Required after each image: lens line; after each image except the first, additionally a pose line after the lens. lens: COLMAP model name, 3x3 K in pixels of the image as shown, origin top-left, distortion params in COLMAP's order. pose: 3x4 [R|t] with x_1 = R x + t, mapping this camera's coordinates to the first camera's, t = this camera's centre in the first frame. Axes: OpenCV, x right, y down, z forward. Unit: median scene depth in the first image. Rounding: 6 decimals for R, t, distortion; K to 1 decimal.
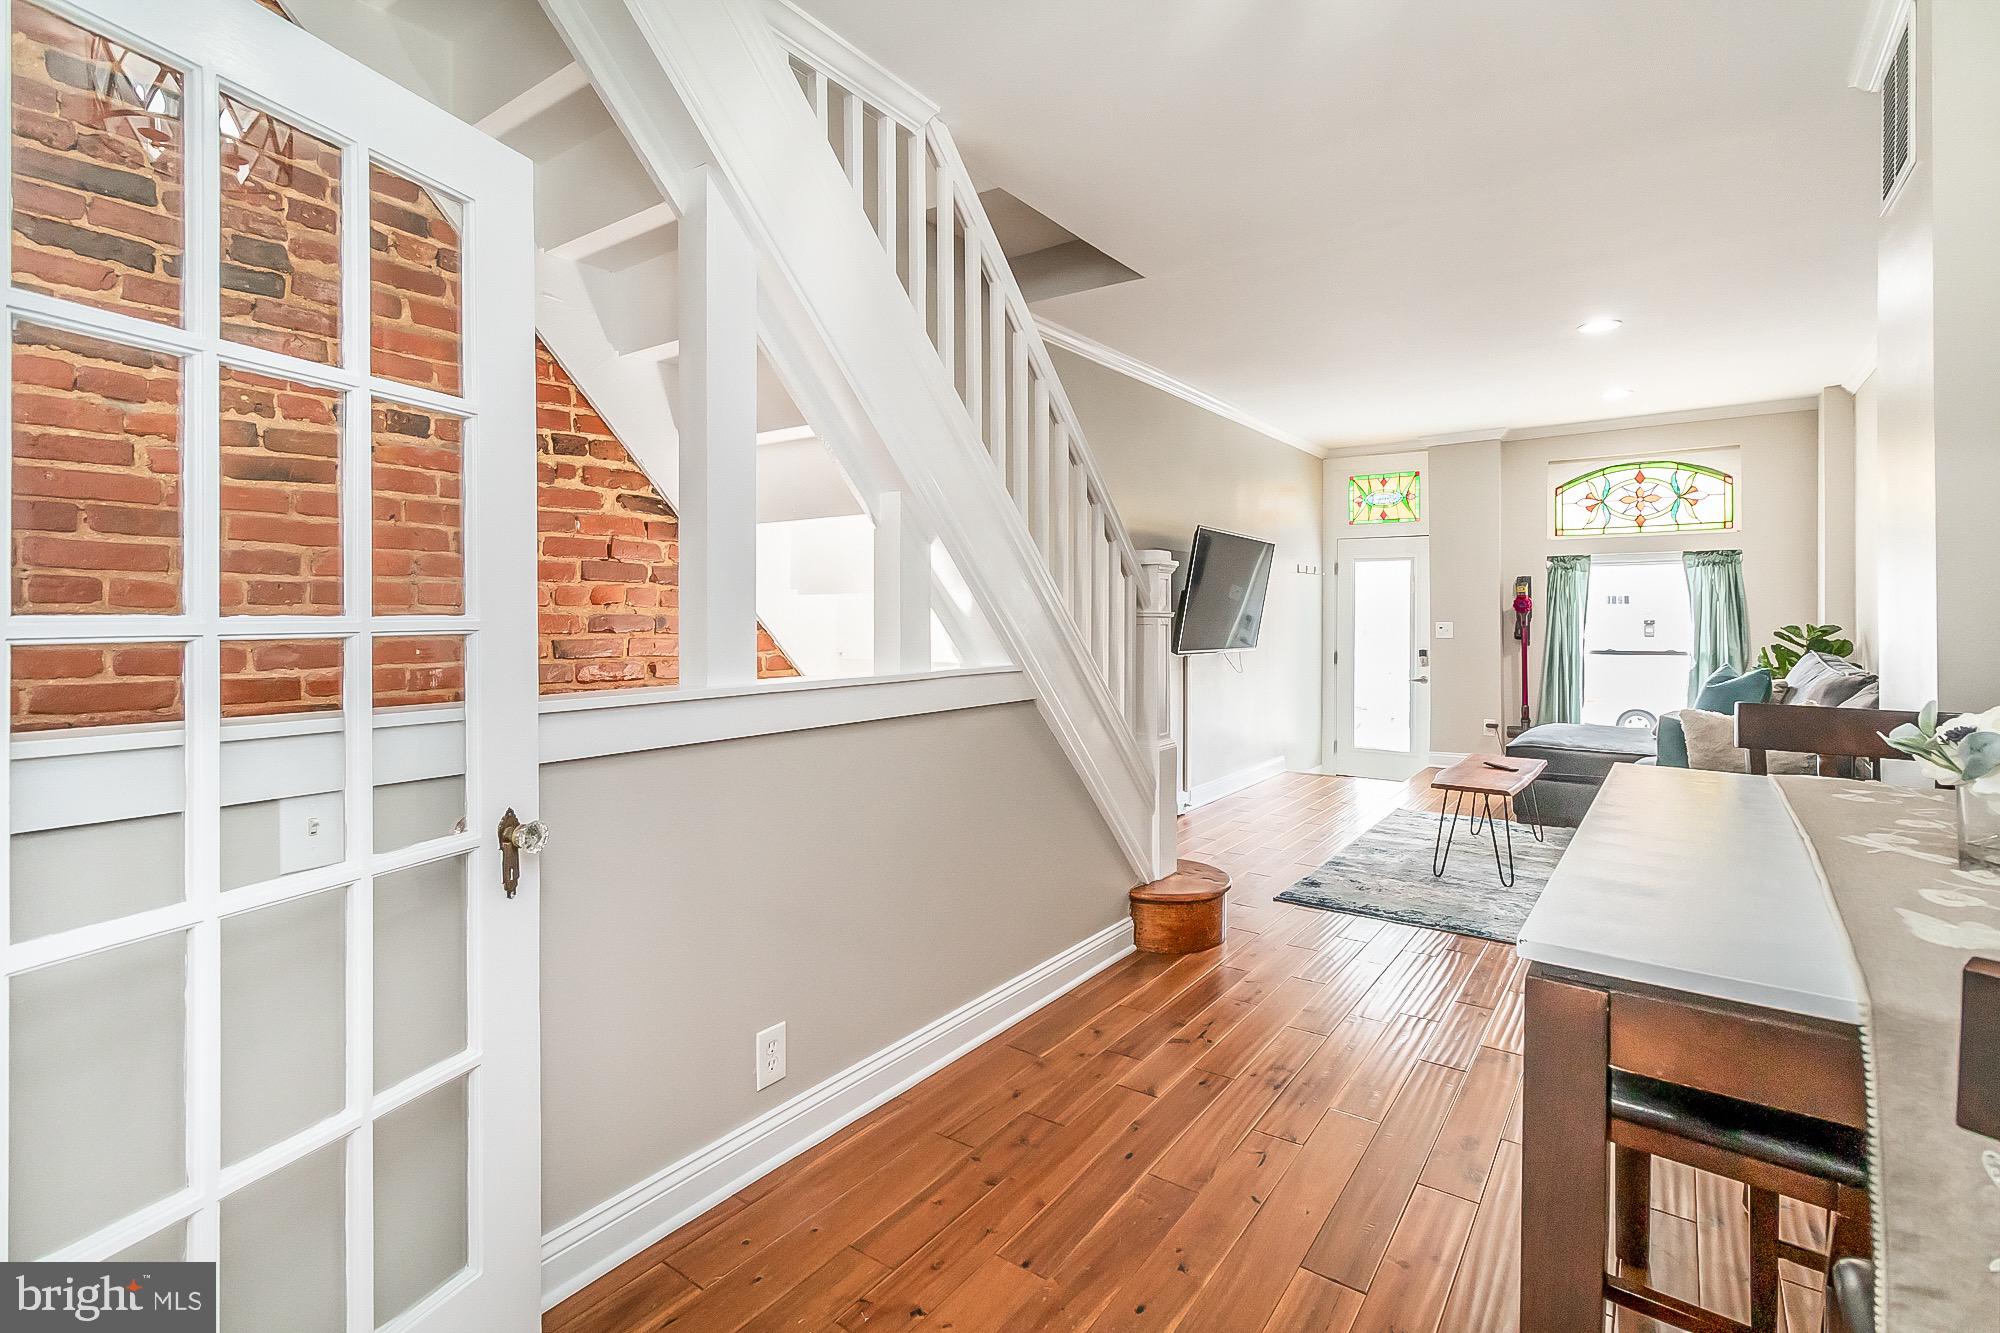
lens RADIAL K [[938.6, 0, 1007.4], [0, 938.6, 611.5], [0, 0, 1]] dist [-0.000075, -0.000228]
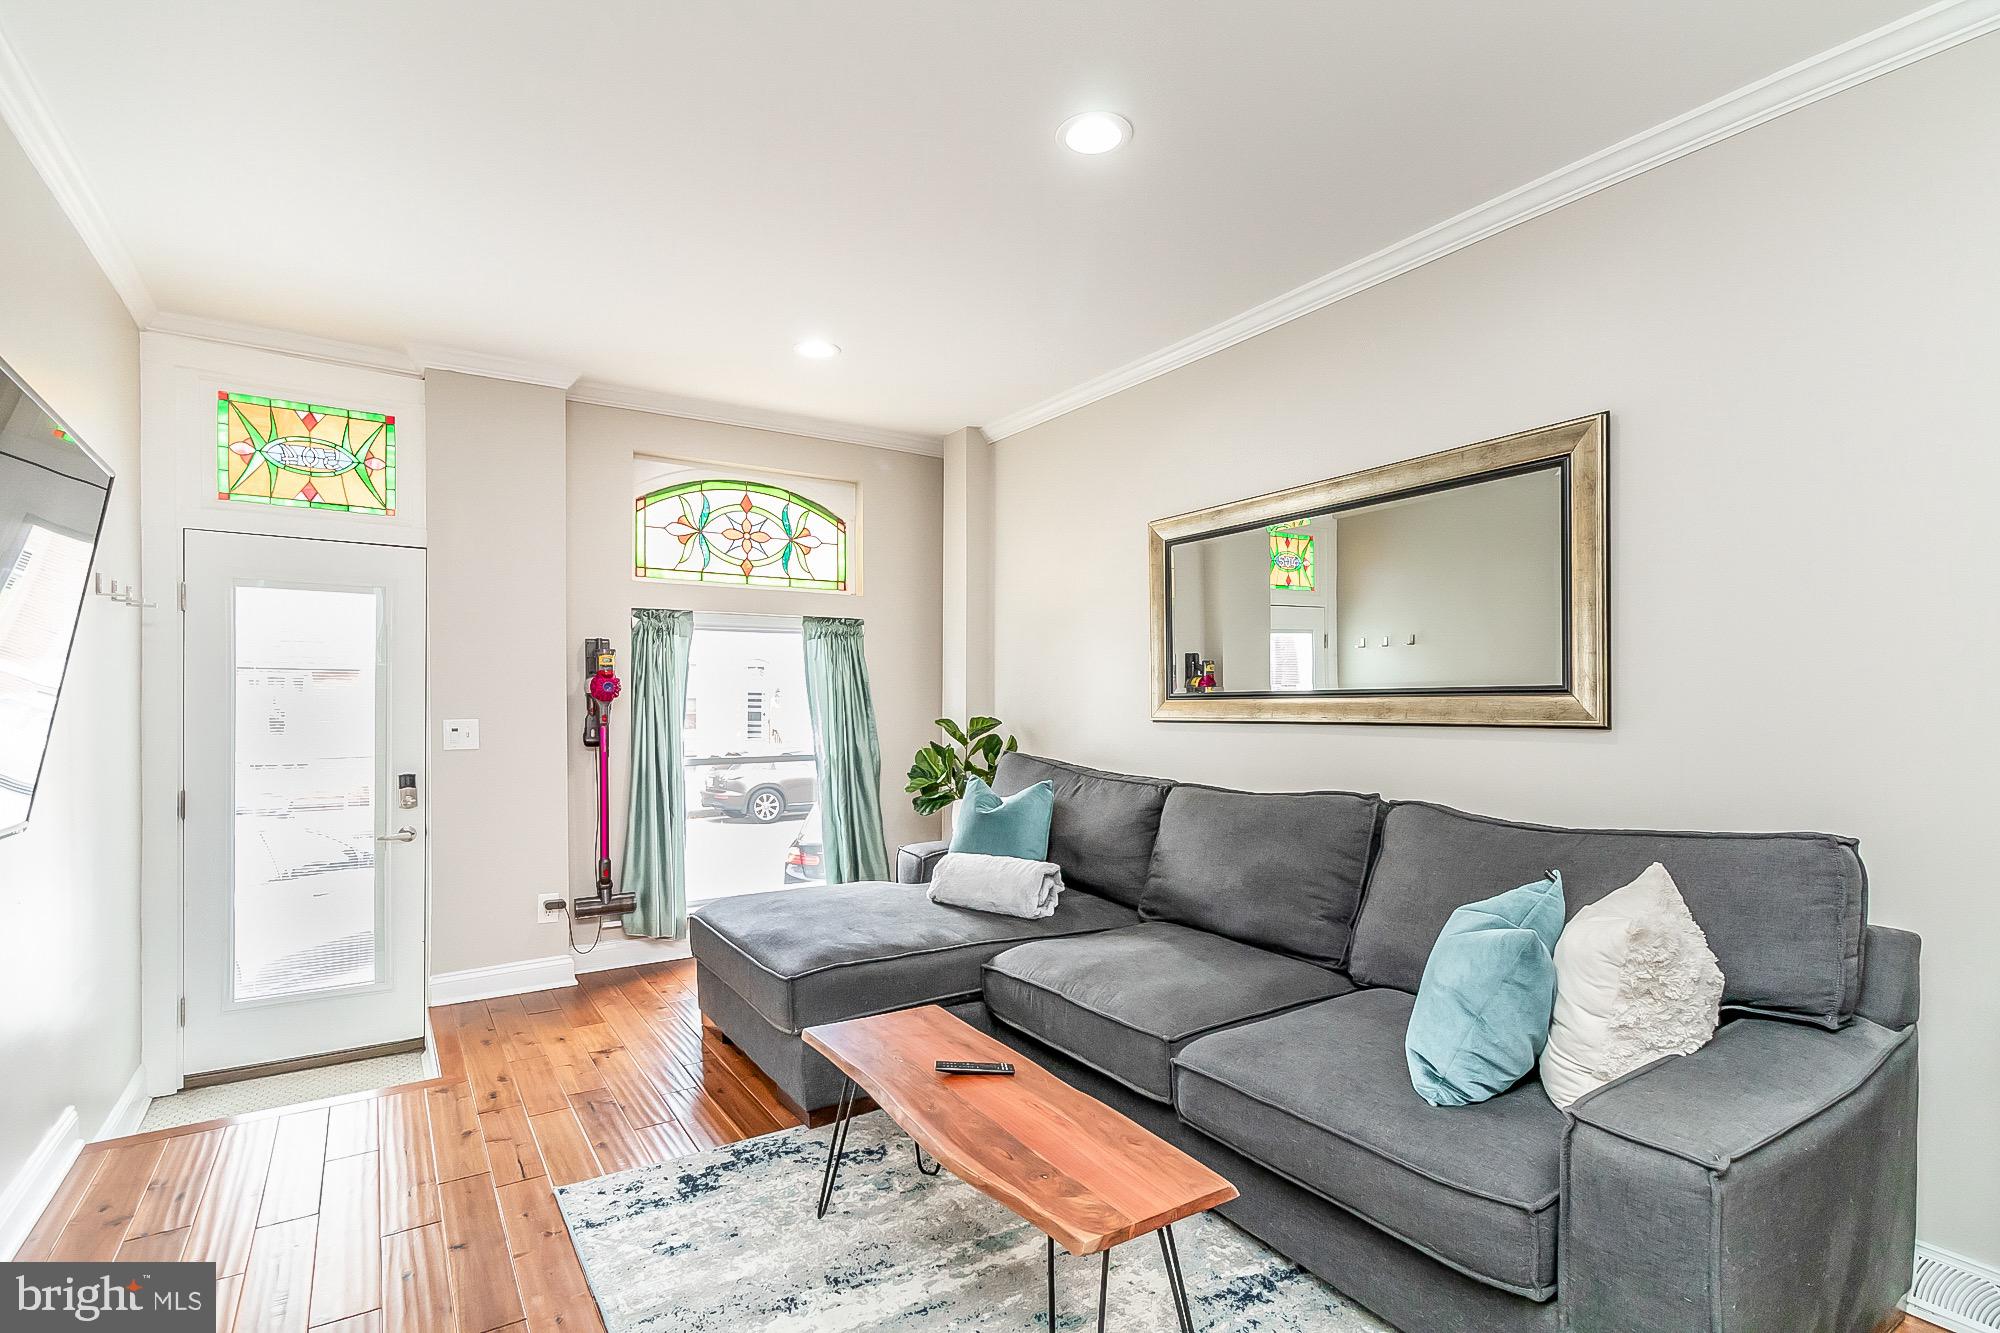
lens RADIAL K [[952.2, 0, 1000.7], [0, 952.2, 710.0], [0, 0, 1]] dist [0.002589, 0.000242]
pose [[0.354641, -0.009368, 0.934956, 0.087049], [-0.004741, 0.999919, 0.011817, -0.001622], [-0.934990, -0.008623, 0.354568, 0.570339]]
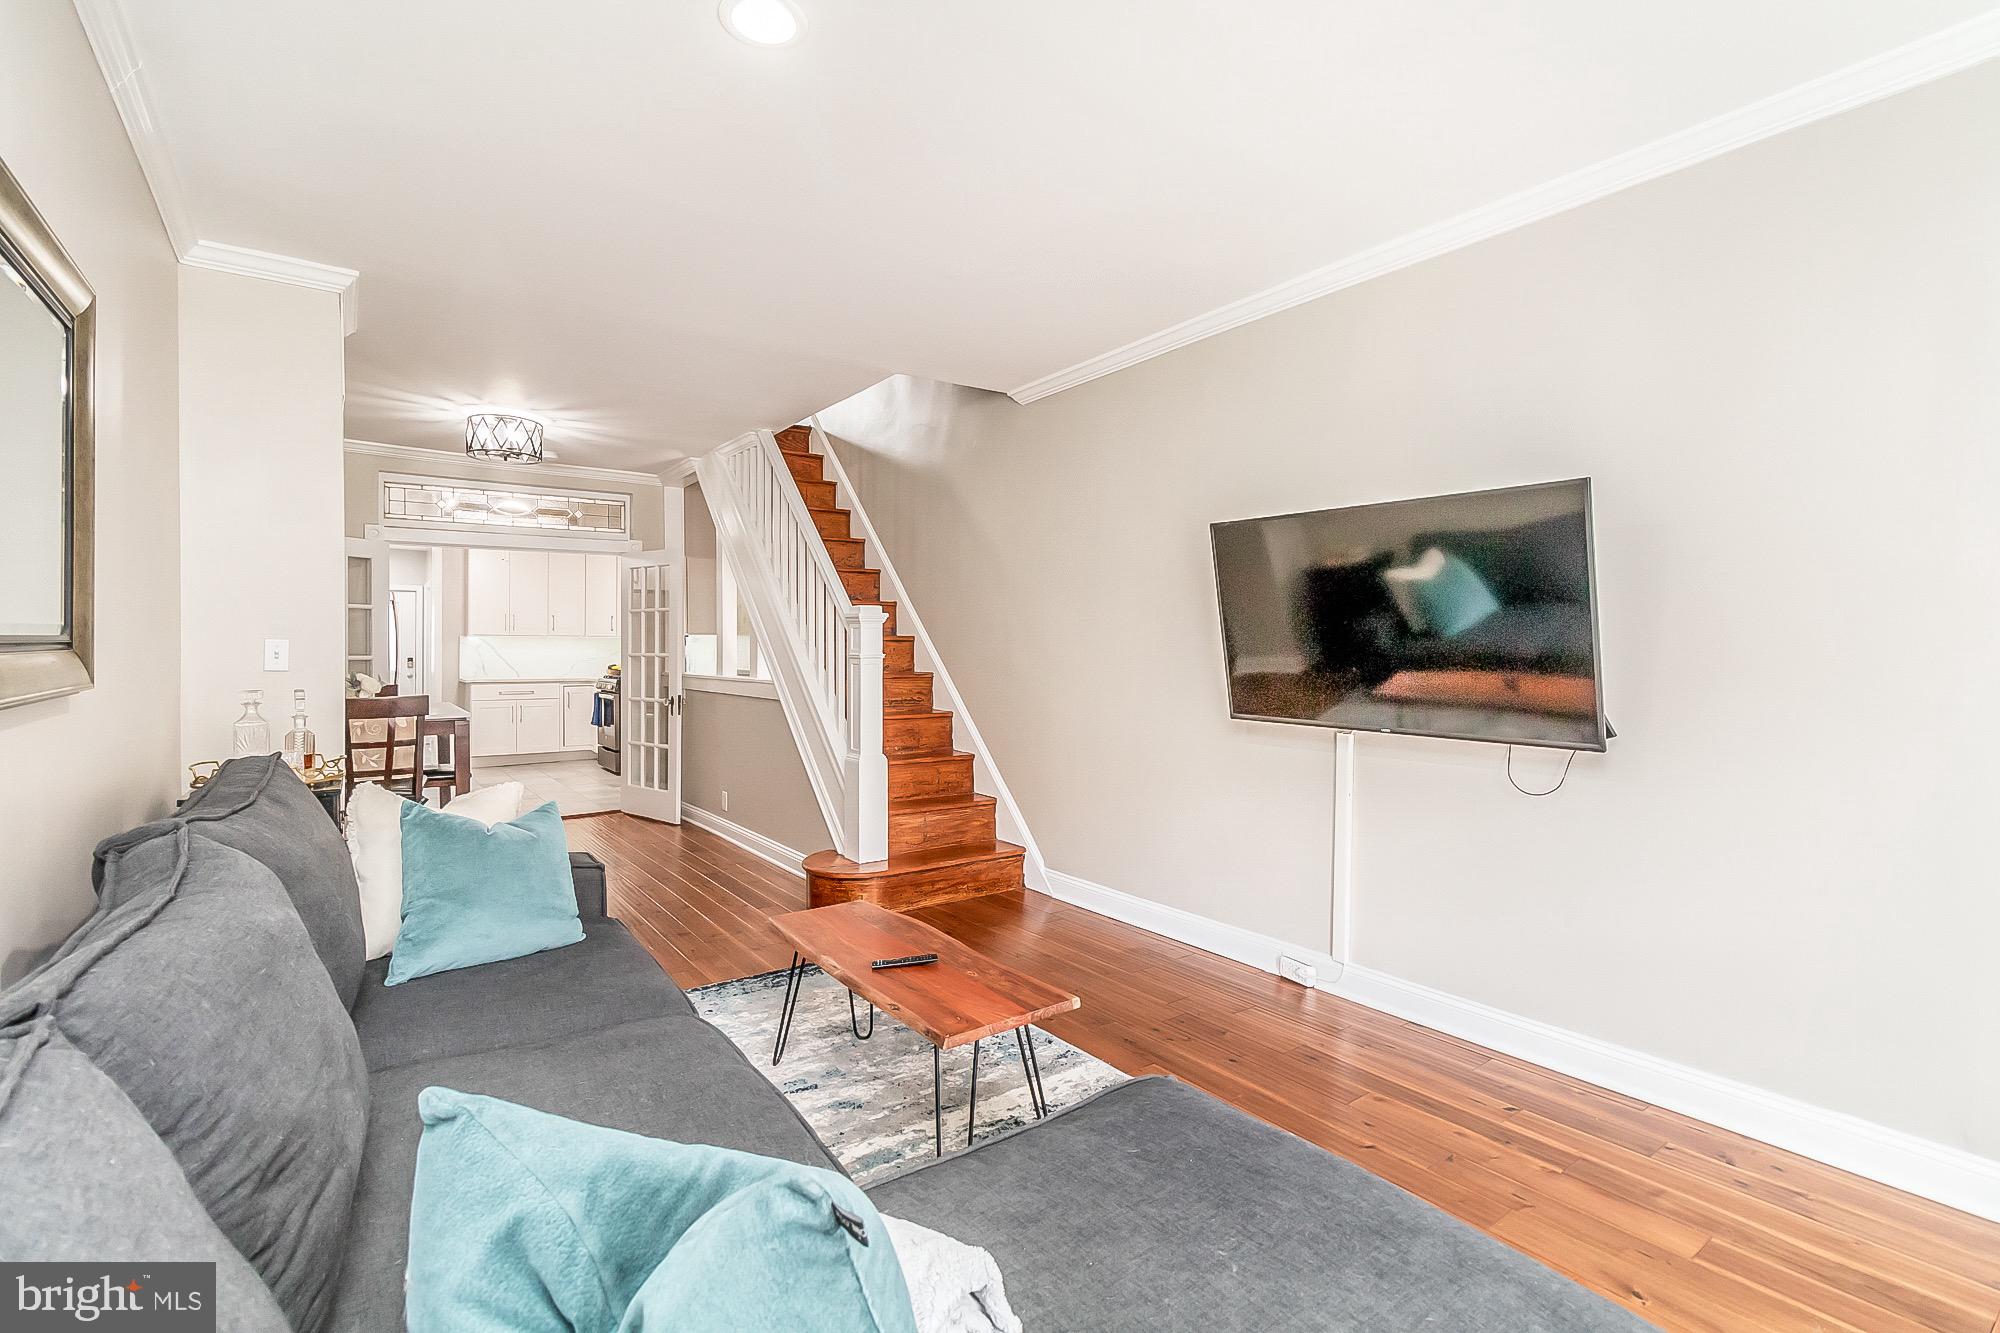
lens RADIAL K [[930.9, 0, 1005.5], [0, 930.9, 657.4], [0, 0, 1]] dist [-0.000397, 0.000034]
pose [[-0.301282, 0.015880, -0.953403, 0.688487], [0.004456, 0.999874, 0.015246, -0.005937], [0.953525, 0.000345, -0.301315, 0.827999]]
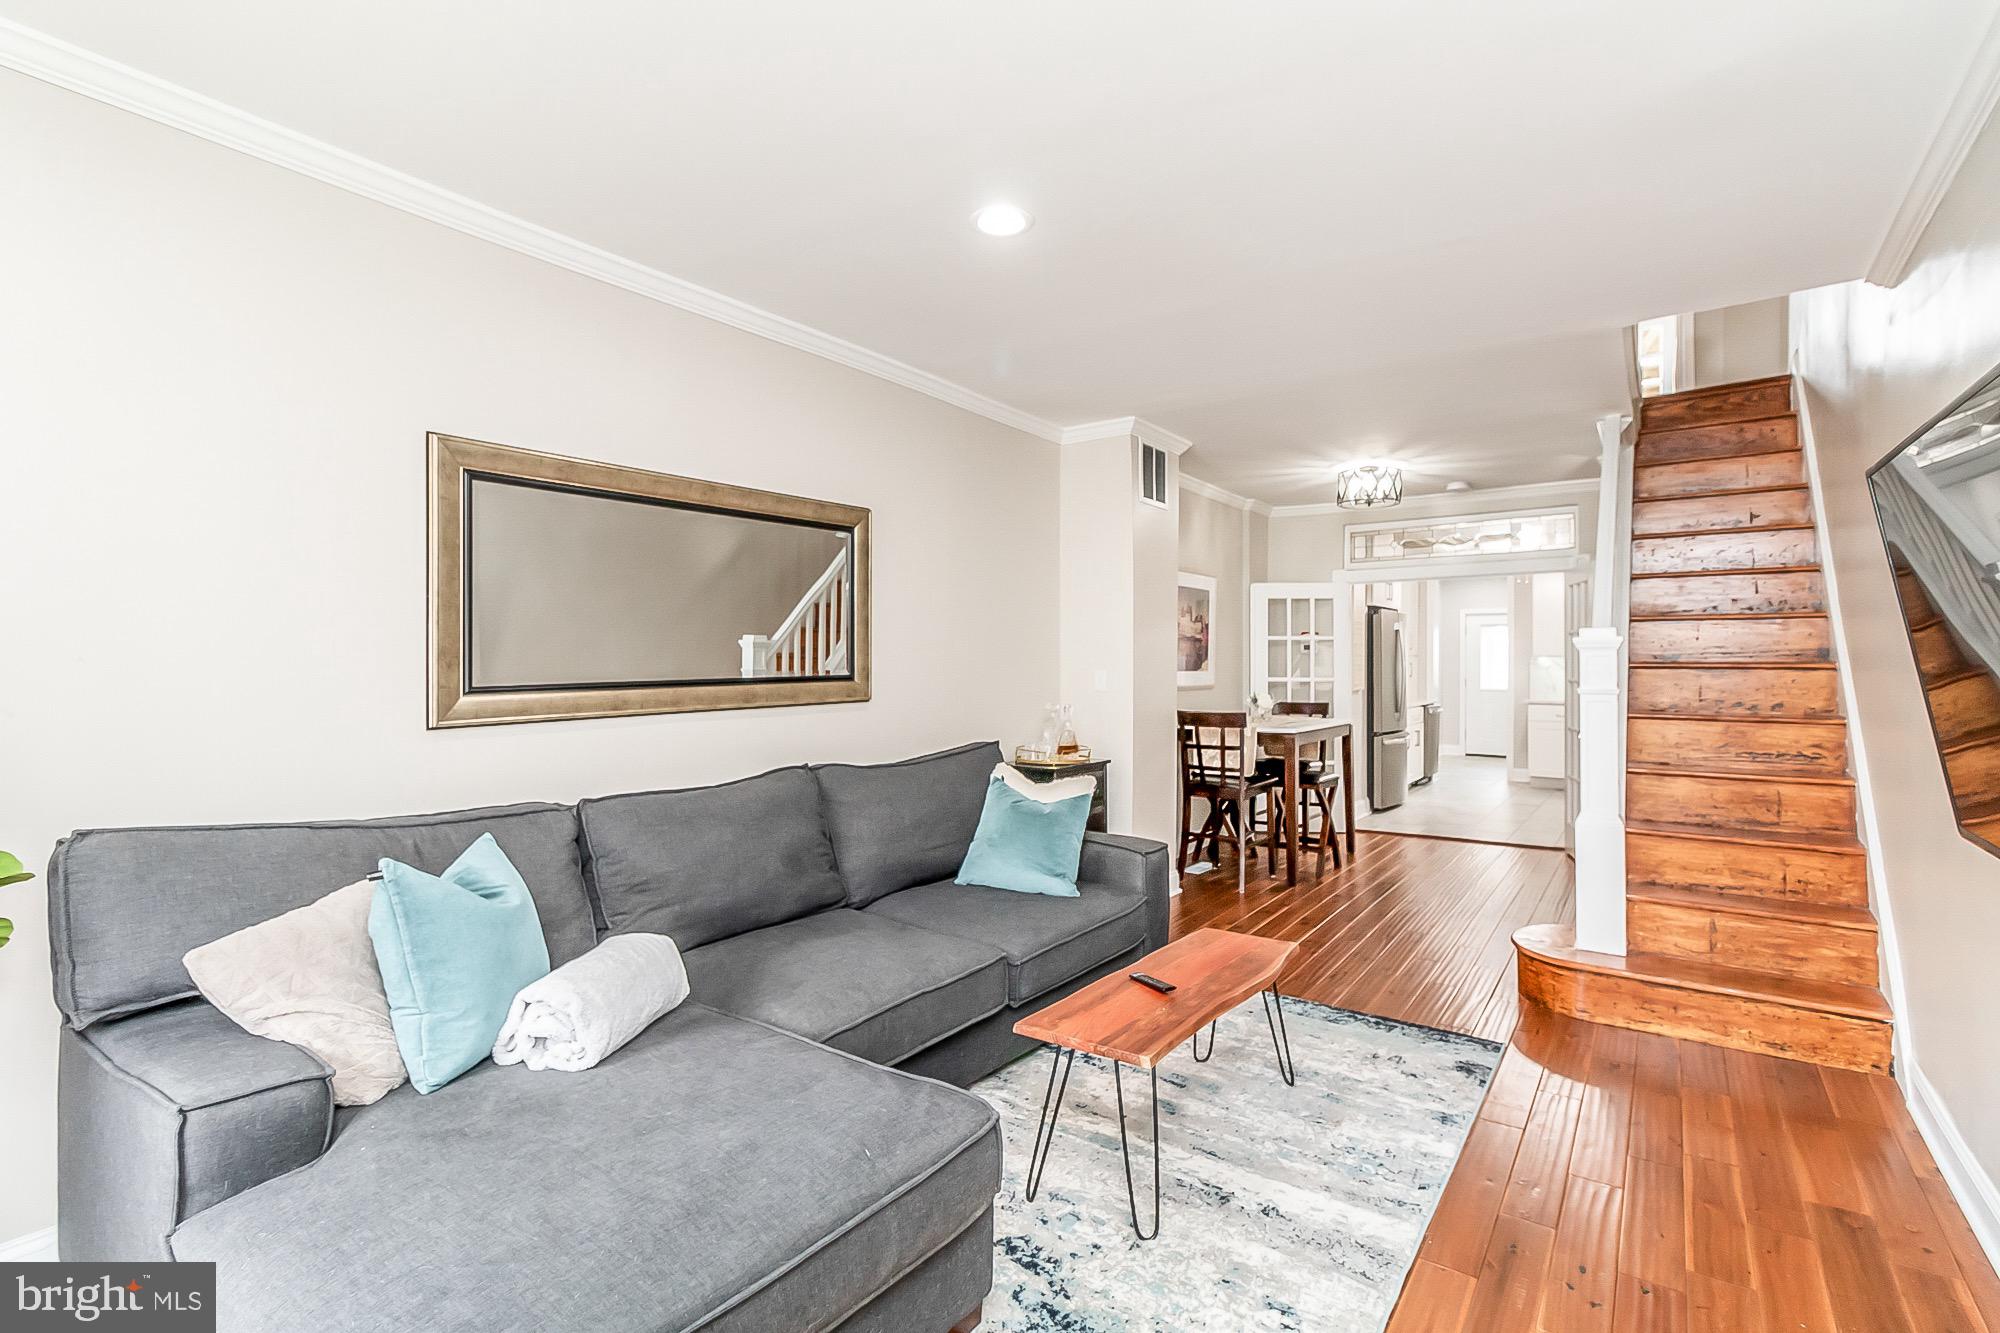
lens RADIAL K [[930.9, 0, 1005.5], [0, 930.9, 657.4], [0, 0, 1]] dist [-0.000397, 0.000034]
pose [[-0.999989, 0.003211, -0.003381, 0.424950], [0.003242, 0.999955, -0.008937, -0.013238], [0.003352, -0.008947, -0.999954, 1.062120]]
